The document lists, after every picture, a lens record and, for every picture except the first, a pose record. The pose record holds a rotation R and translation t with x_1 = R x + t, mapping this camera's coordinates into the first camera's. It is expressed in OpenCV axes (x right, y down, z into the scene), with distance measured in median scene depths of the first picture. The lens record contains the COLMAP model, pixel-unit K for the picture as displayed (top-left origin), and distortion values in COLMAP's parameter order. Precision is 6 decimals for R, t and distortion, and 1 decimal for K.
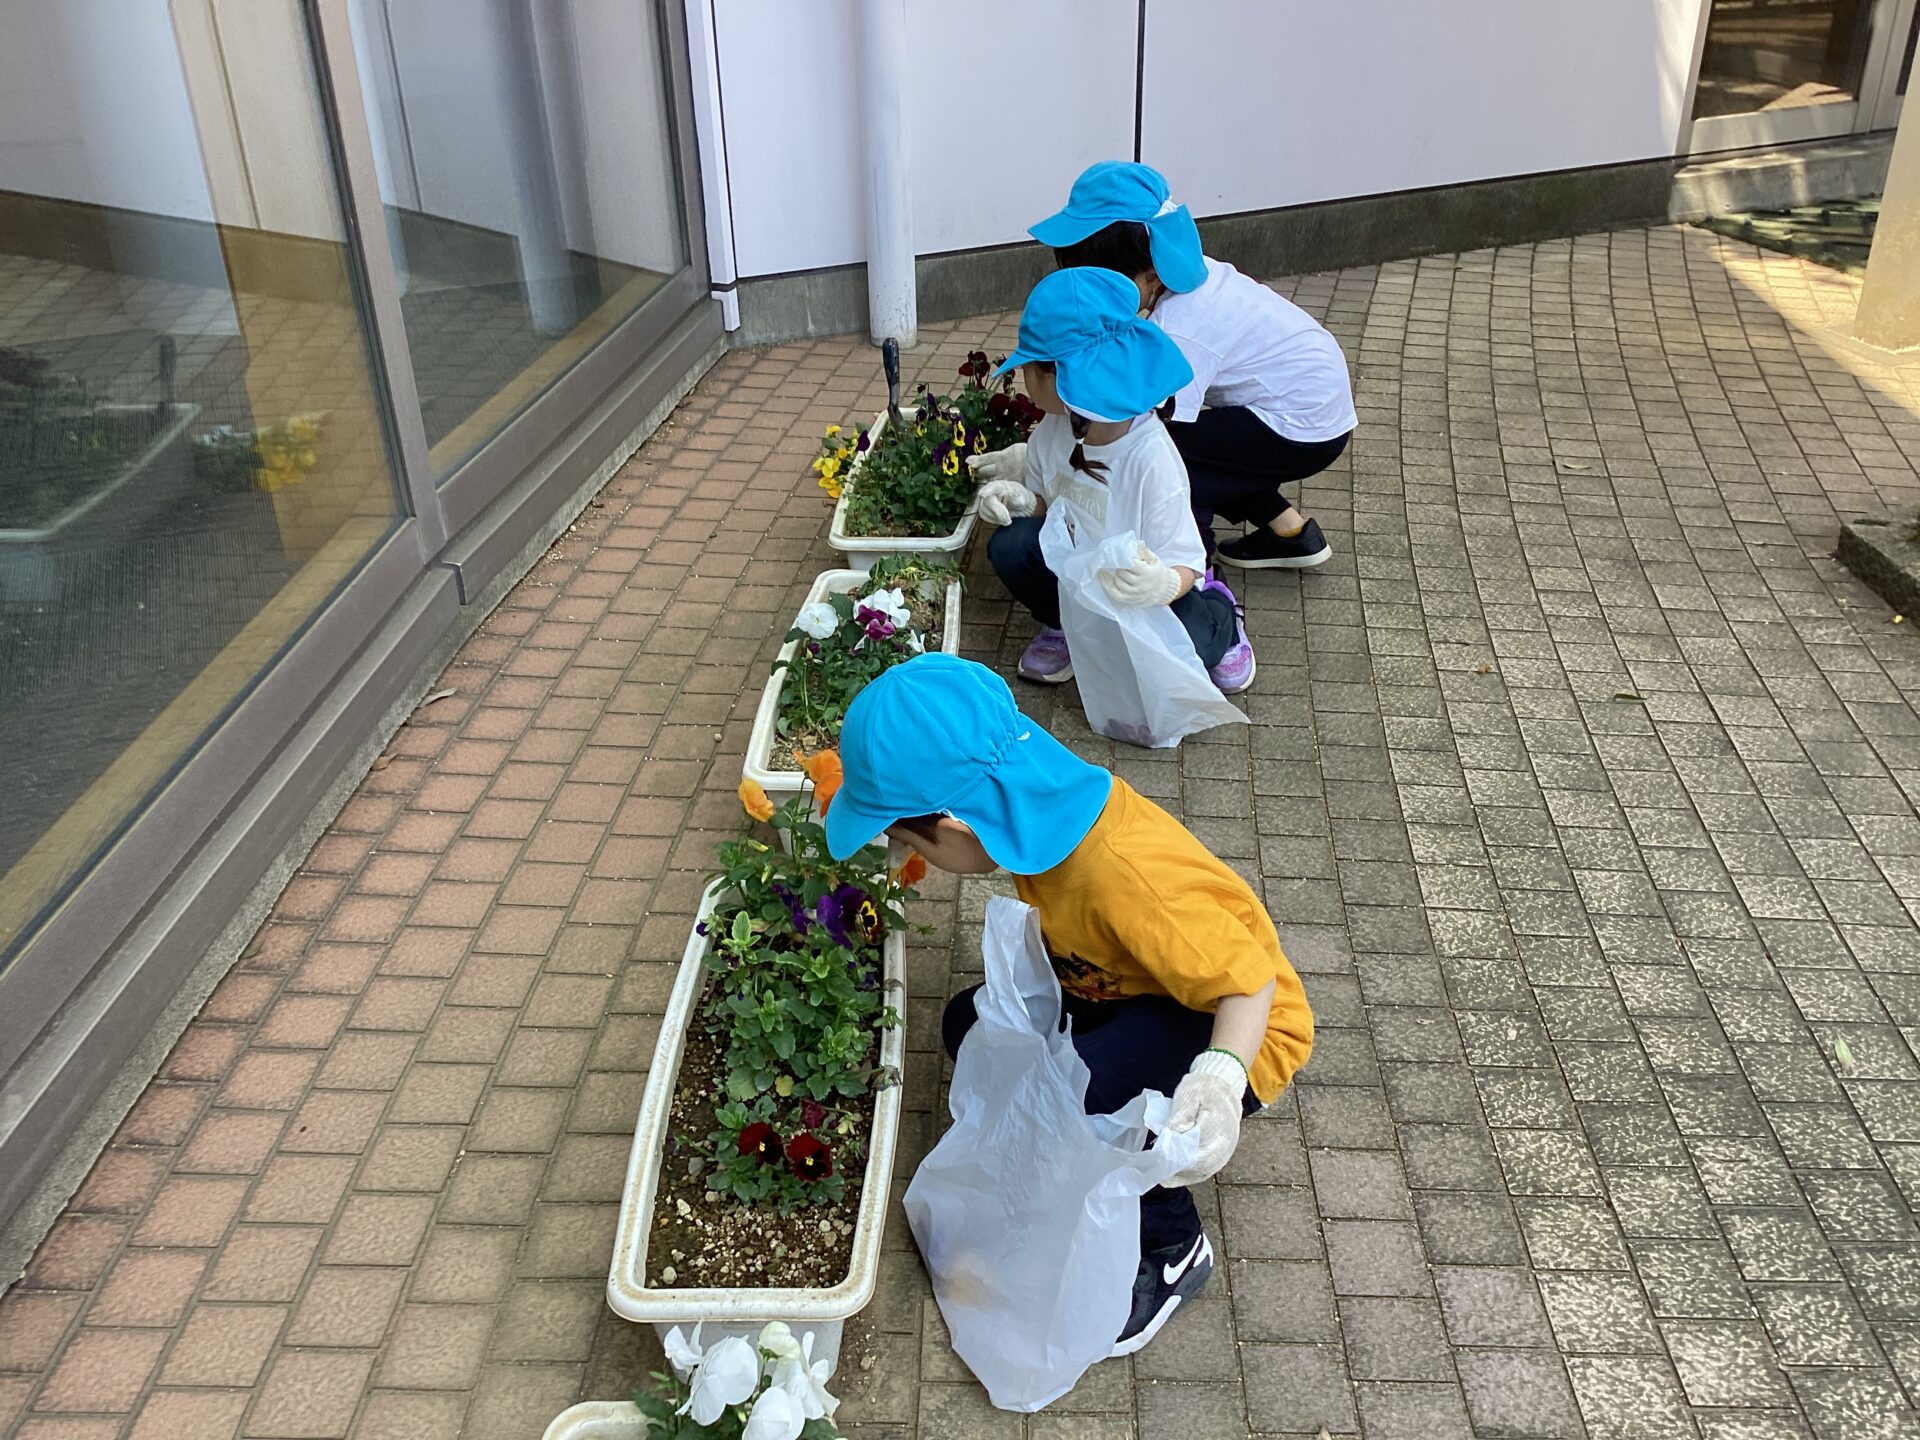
lens RADIAL K [[1763.4, 0, 993.8], [0, 1763.4, 723.0], [0, 0, 1]] dist [0.123388, -0.241403]
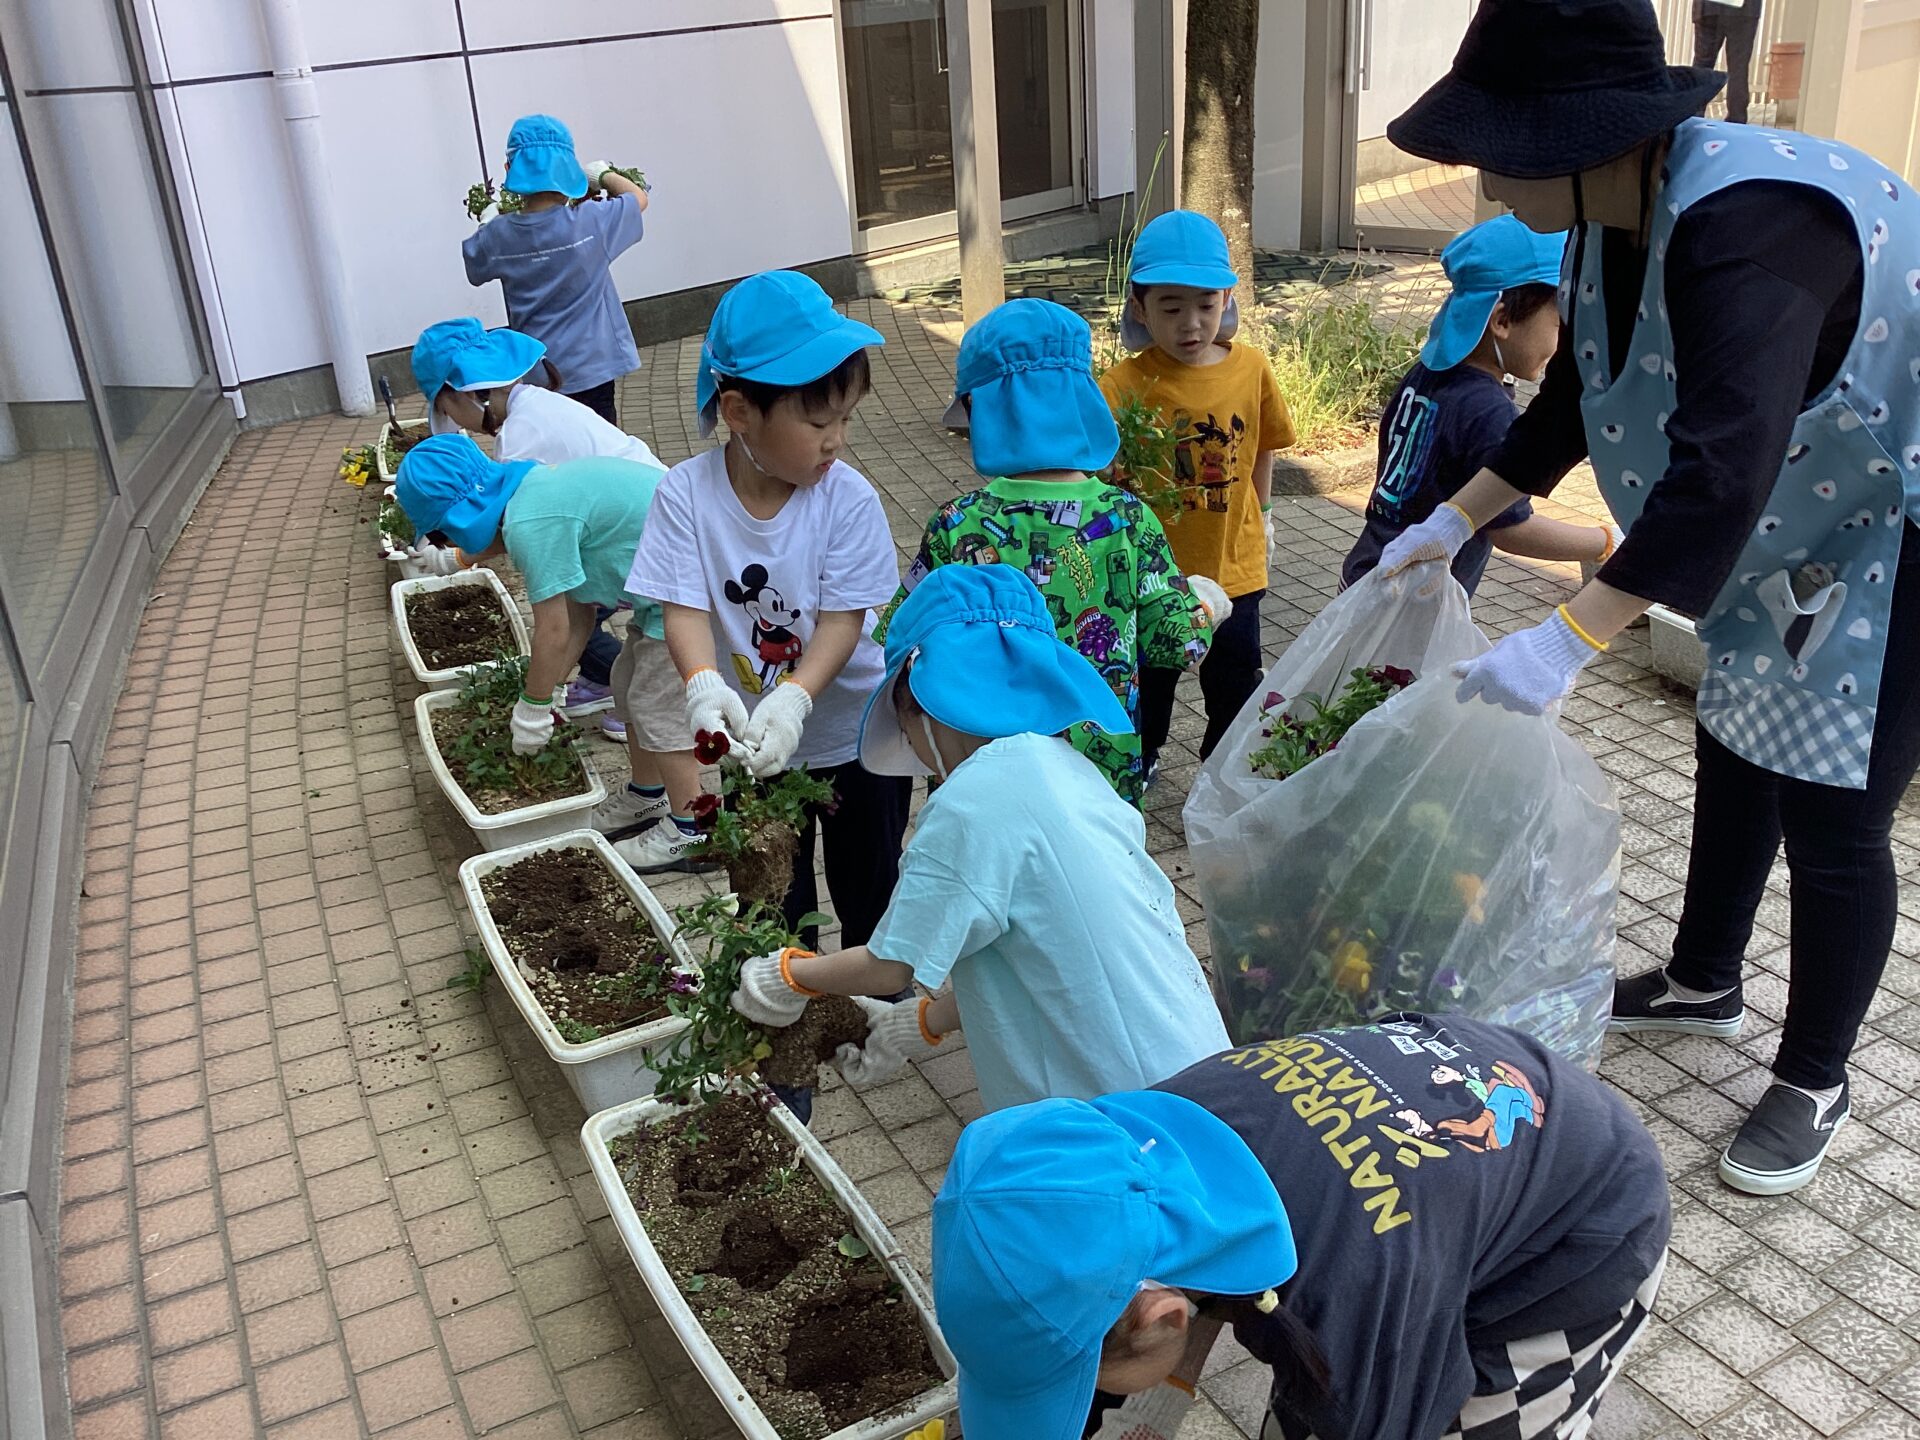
lens RADIAL K [[1763.4, 0, 993.8], [0, 1763.4, 723.0], [0, 0, 1]] dist [0.123388, -0.241403]
pose [[0.925556, -0.186530, 0.329472, -0.108697], [0.221009, 0.972746, -0.070144, 0.257538], [-0.307409, 0.137739, 0.941556, -0.521552]]
